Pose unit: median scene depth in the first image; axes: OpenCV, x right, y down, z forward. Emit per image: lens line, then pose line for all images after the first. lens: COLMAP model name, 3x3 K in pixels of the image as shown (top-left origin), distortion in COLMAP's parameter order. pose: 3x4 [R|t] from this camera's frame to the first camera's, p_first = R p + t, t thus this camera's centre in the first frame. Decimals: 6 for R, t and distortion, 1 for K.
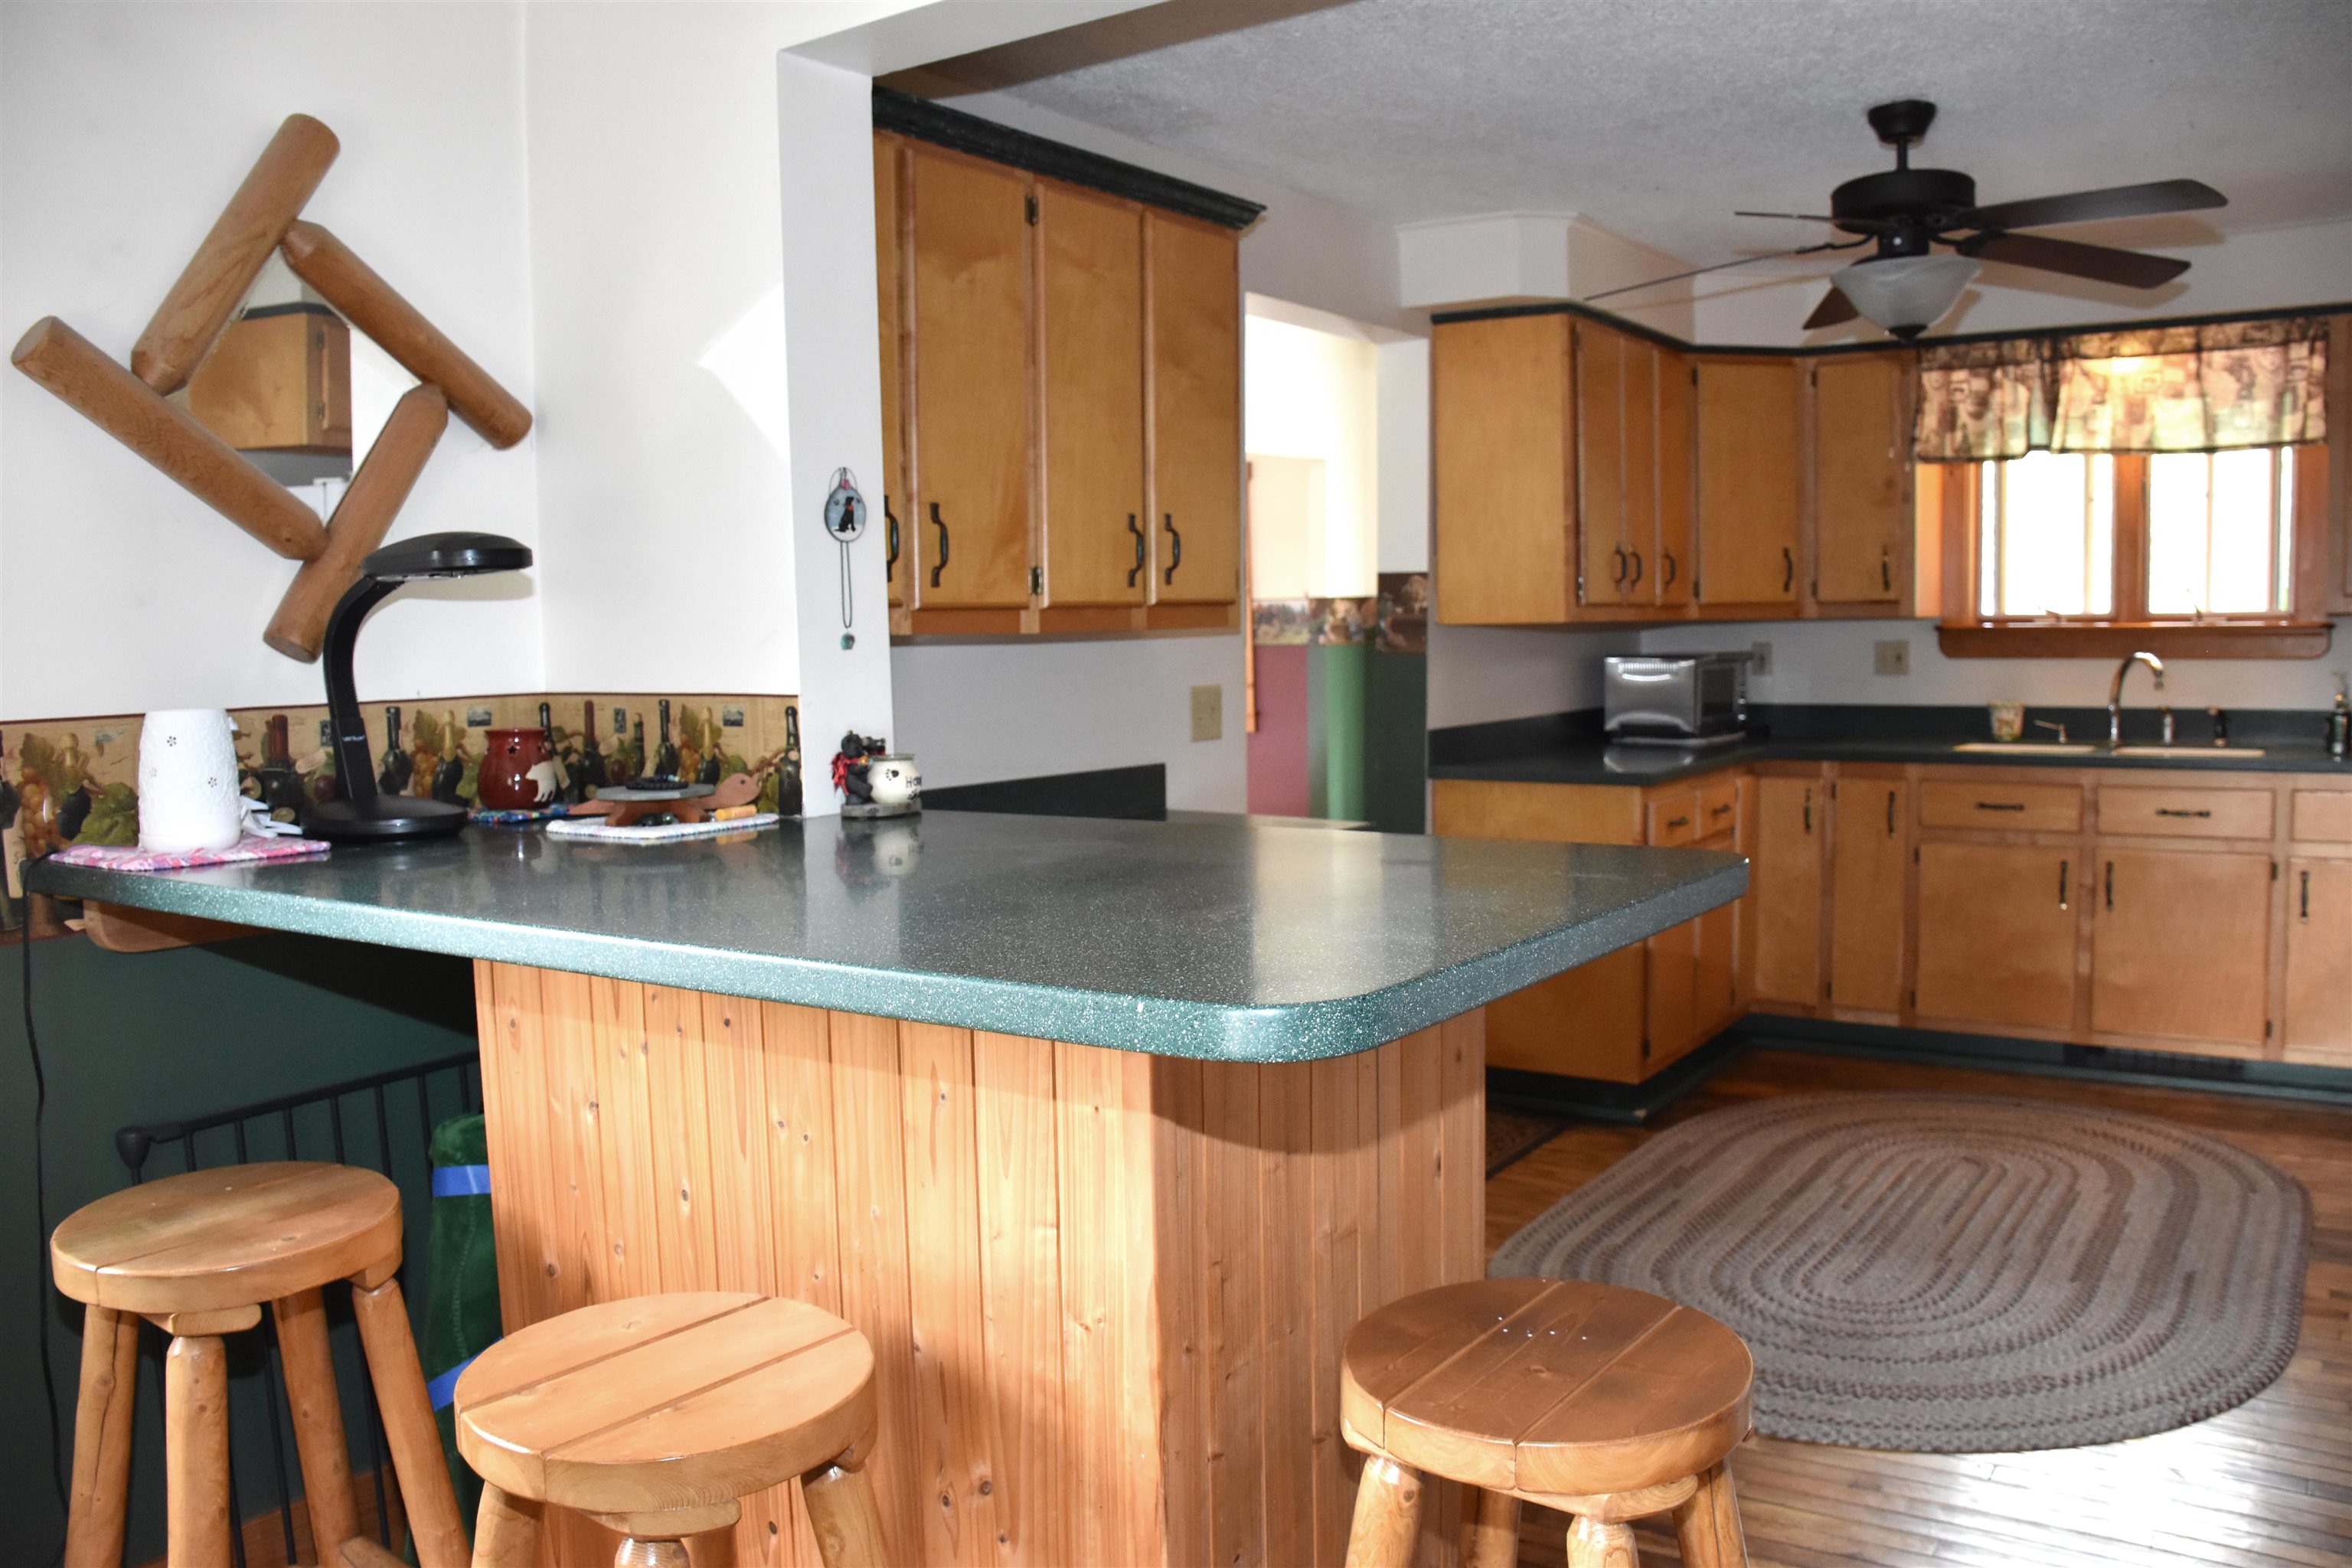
lens RADIAL K [[1813.4, 0, 1186.5], [0, 1813.4, 795.0], [0, 0, 1]] dist [-0.151661, 0.100857]
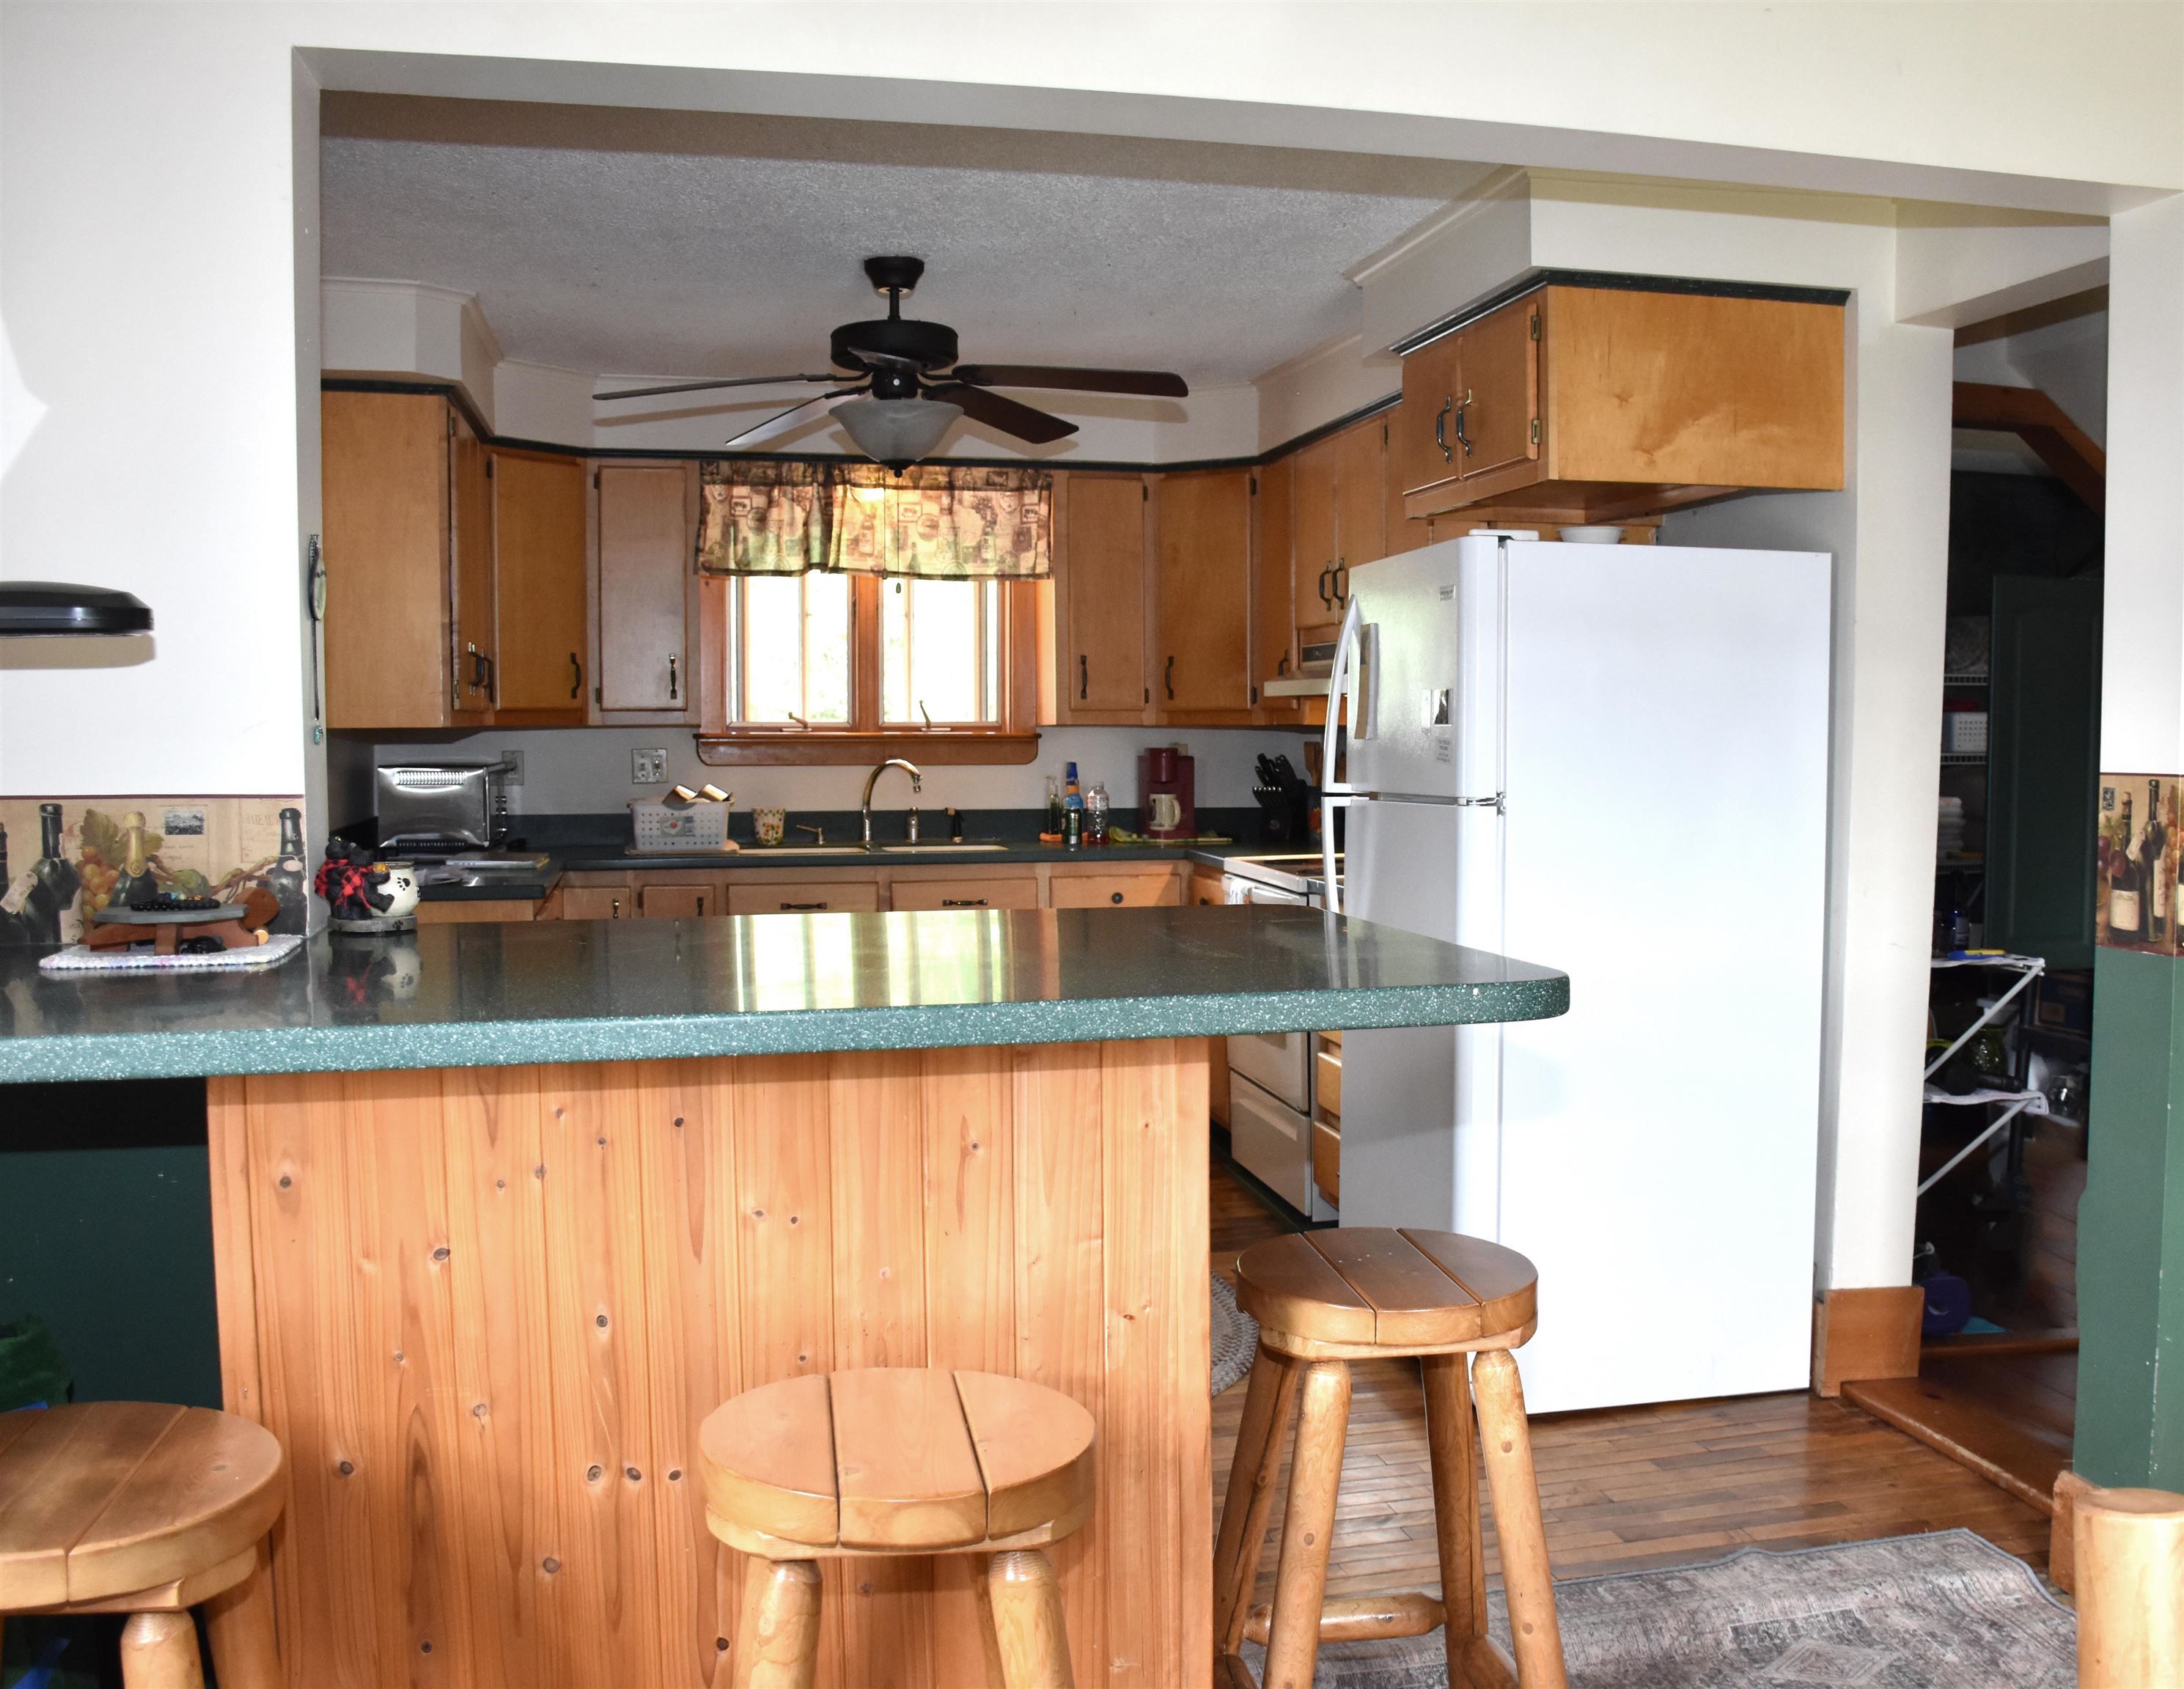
lens RADIAL K [[2062.0, 0, 1200.1], [0, 2062.0, 879.2], [0, 0, 1]] dist [-0.142326, 0.082103]
pose [[0.658430, -0.035757, 0.751792, -0.439651], [0.054771, 0.998499, -0.000477, 0.005880], [-0.750646, 0.041491, 0.659400, 0.029036]]
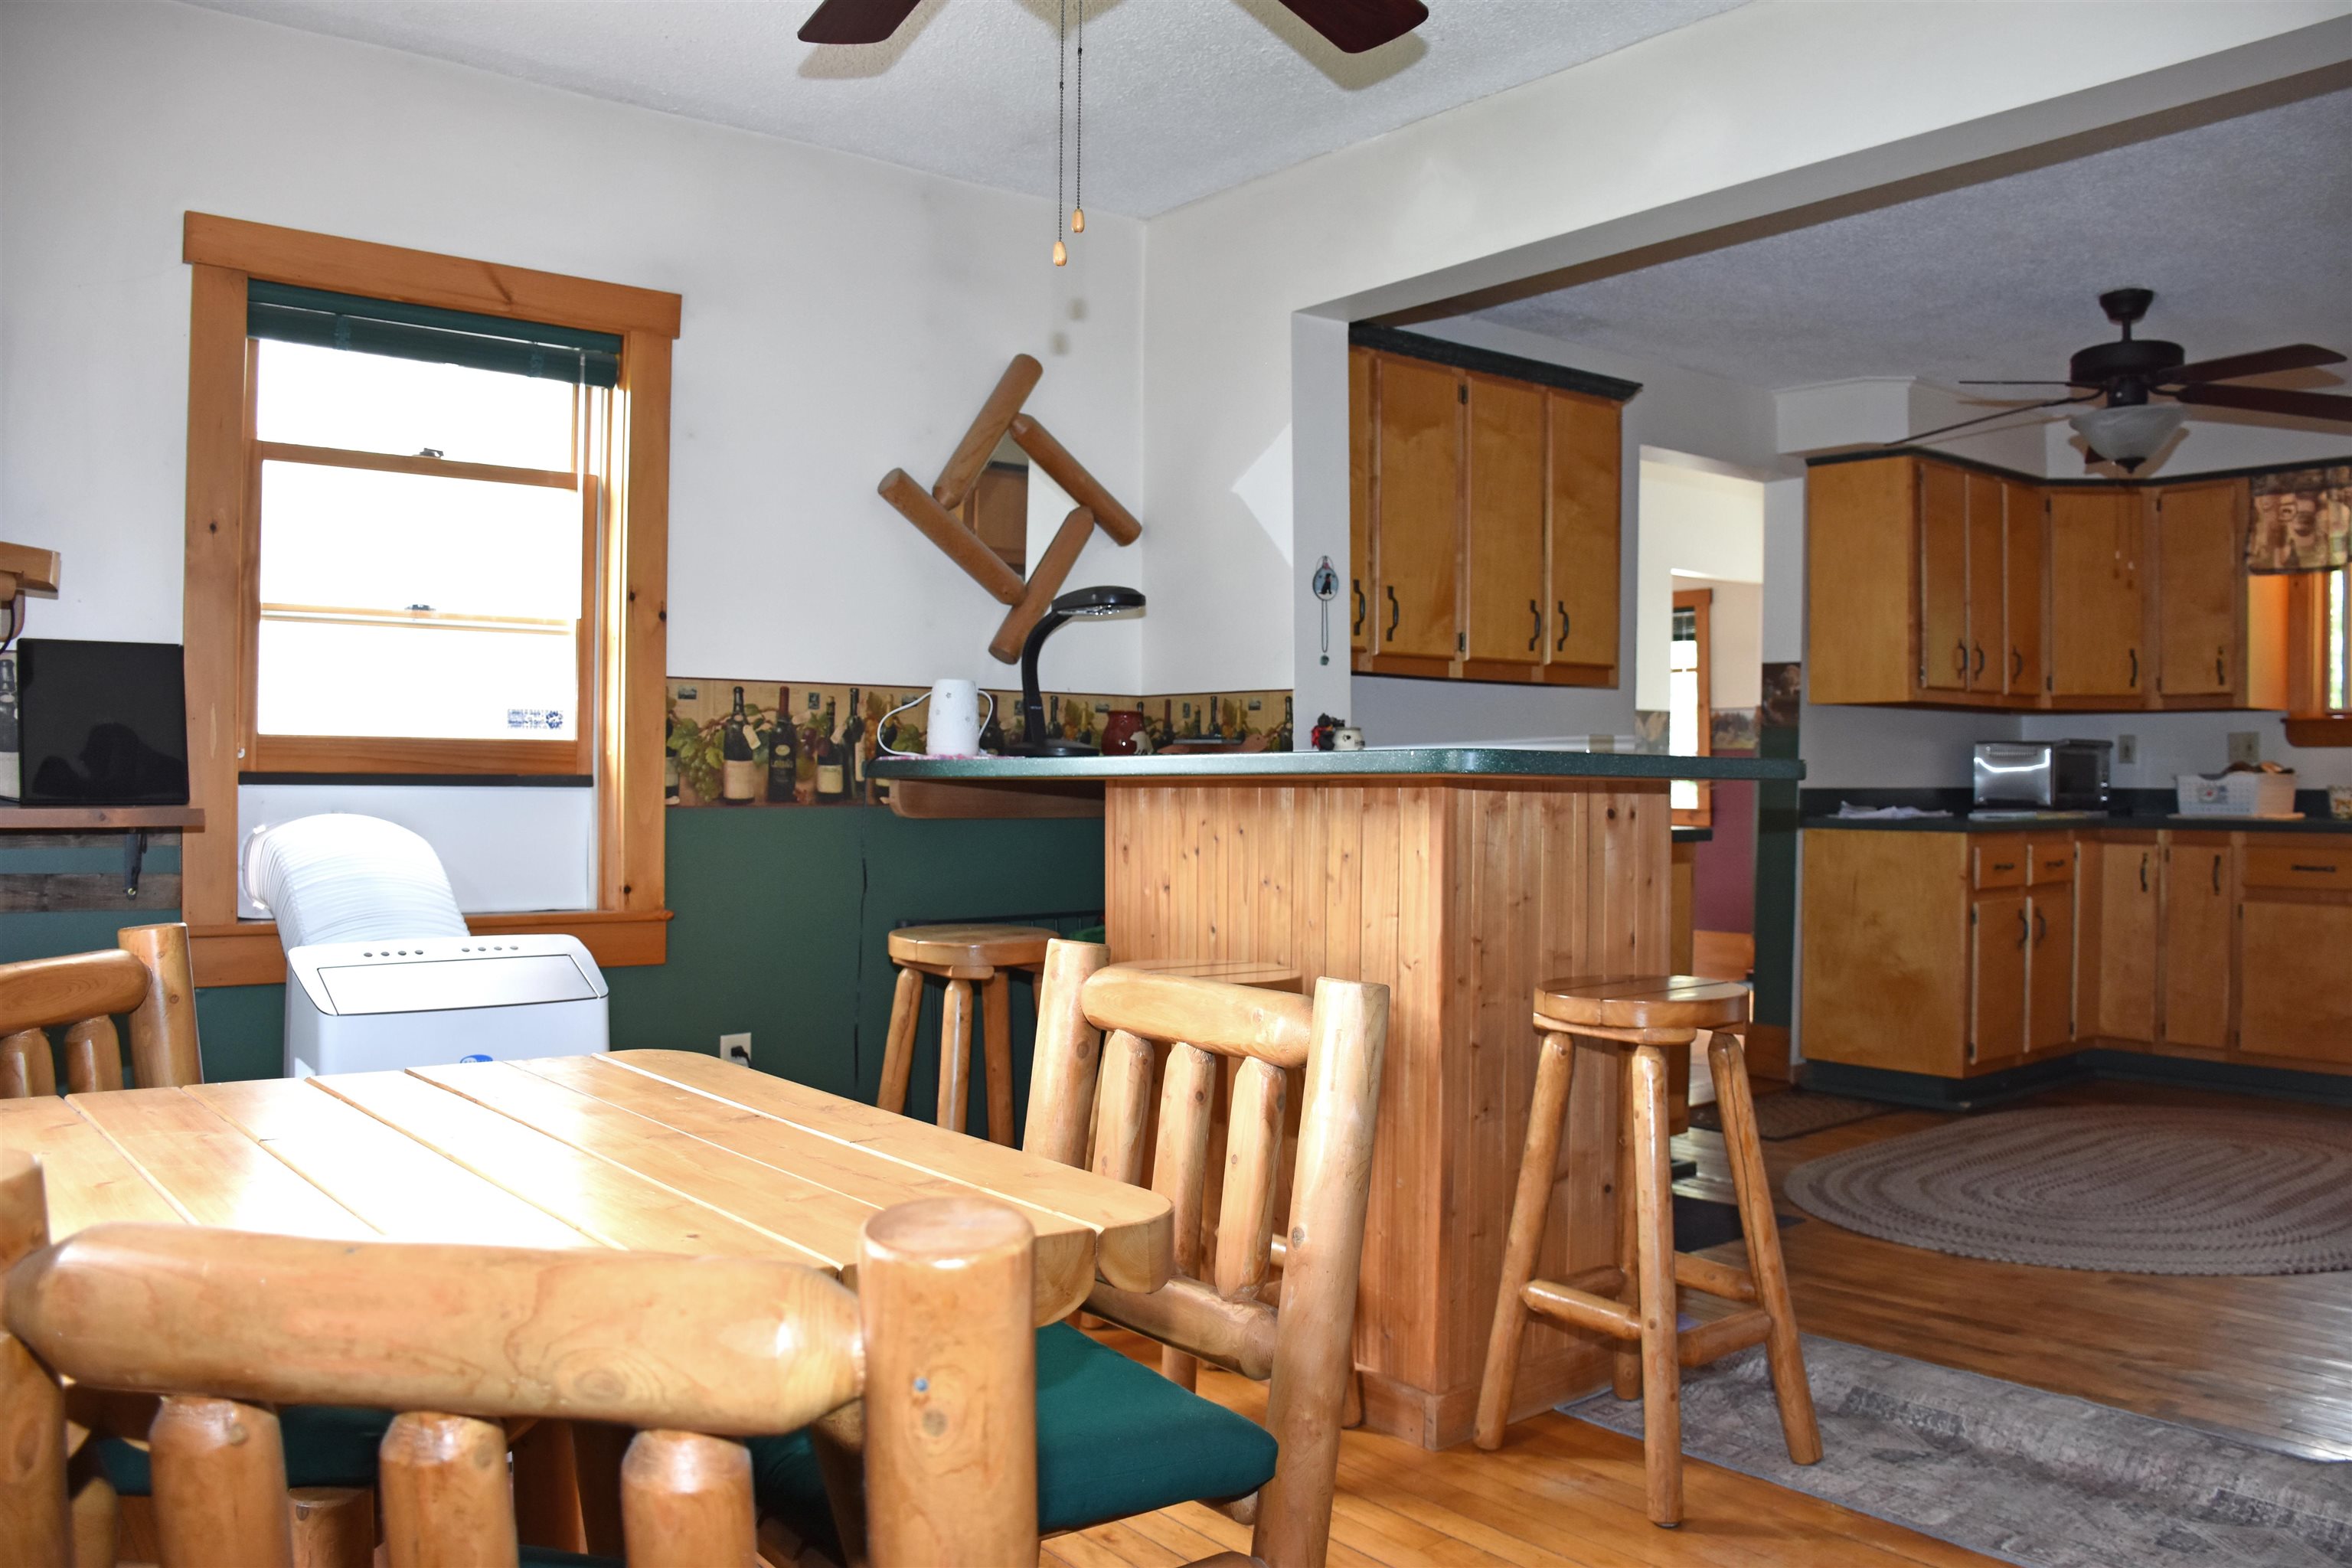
lens RADIAL K [[1813.4, 0, 1186.5], [0, 1813.4, 795.0], [0, 0, 1]] dist [-0.151661, 0.100857]
pose [[0.957635, 0.027214, -0.286696, 0.117362], [-0.050026, 0.996110, -0.072545, 0.113435], [0.283606, 0.083814, 0.955271, -0.421895]]
